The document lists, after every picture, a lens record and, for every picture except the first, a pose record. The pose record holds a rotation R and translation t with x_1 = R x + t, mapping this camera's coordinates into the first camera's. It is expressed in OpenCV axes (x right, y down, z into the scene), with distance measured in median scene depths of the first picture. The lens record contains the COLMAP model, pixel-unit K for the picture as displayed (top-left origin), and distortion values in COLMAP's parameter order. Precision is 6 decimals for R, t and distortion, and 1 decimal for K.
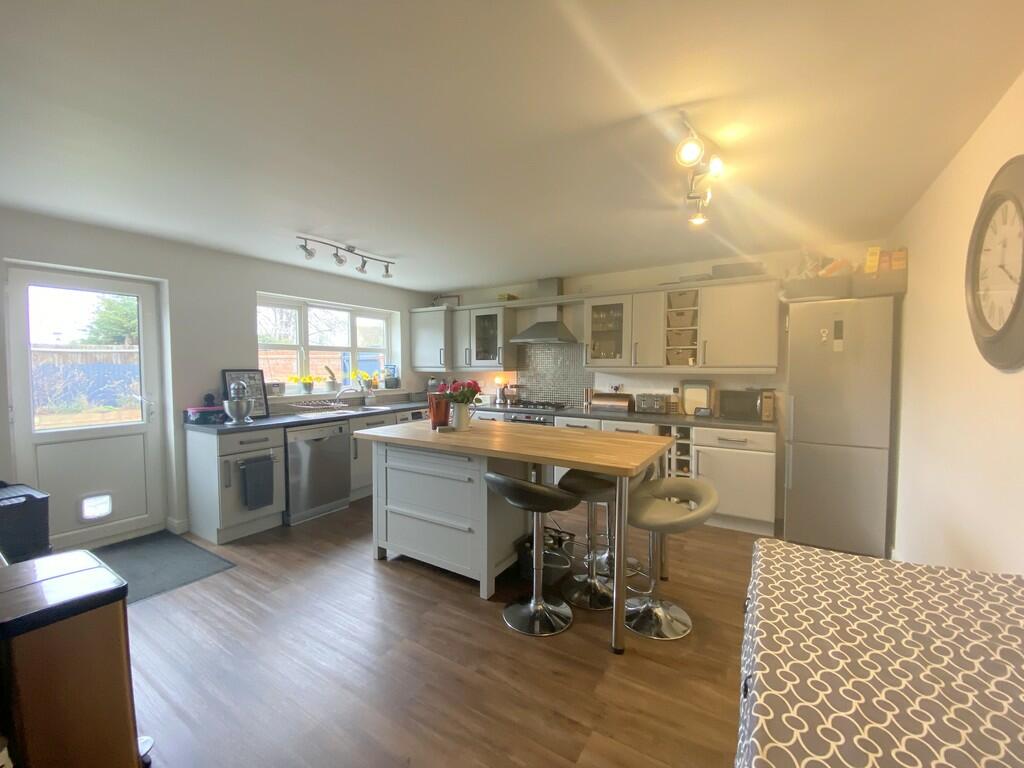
lens RADIAL K [[420.2, 0, 512.0], [0, 420.2, 384.0], [0, 0, 1]] dist [-0.000215, -0.012172]
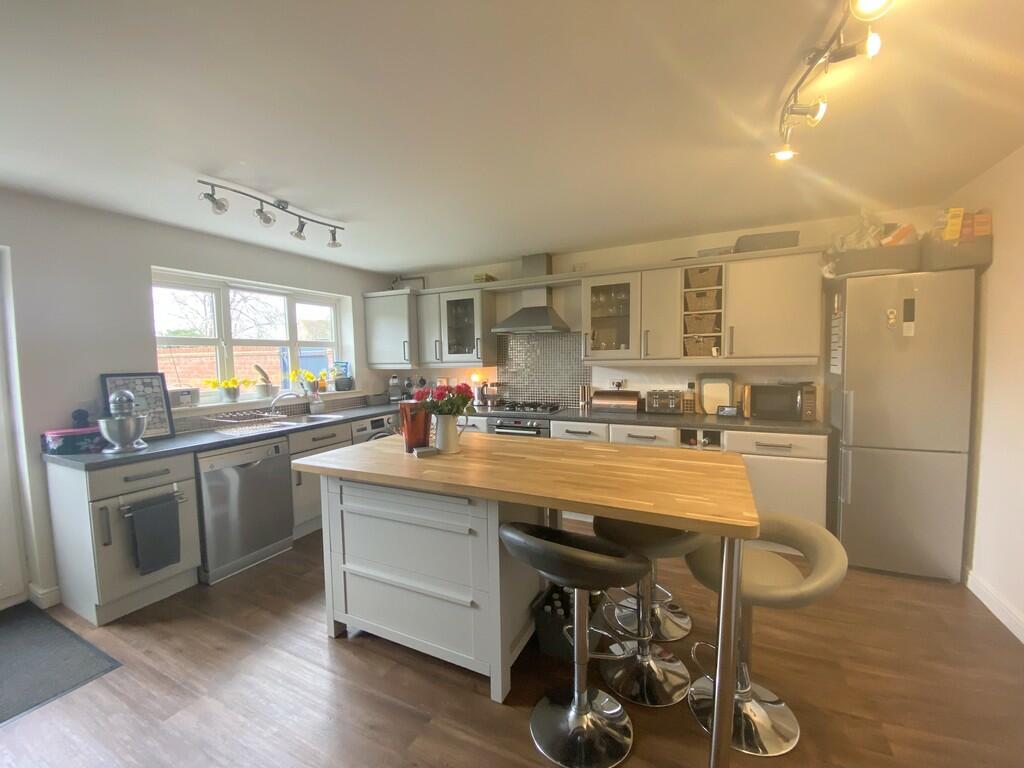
lens RADIAL K [[420.2, 0, 512.0], [0, 420.2, 384.0], [0, 0, 1]] dist [-0.000215, -0.012172]
pose [[0.993918, -0.025362, 0.107165, -0.067998], [0.023494, 0.999550, 0.018659, -0.014169], [-0.107590, -0.016028, 0.994066, 0.213701]]
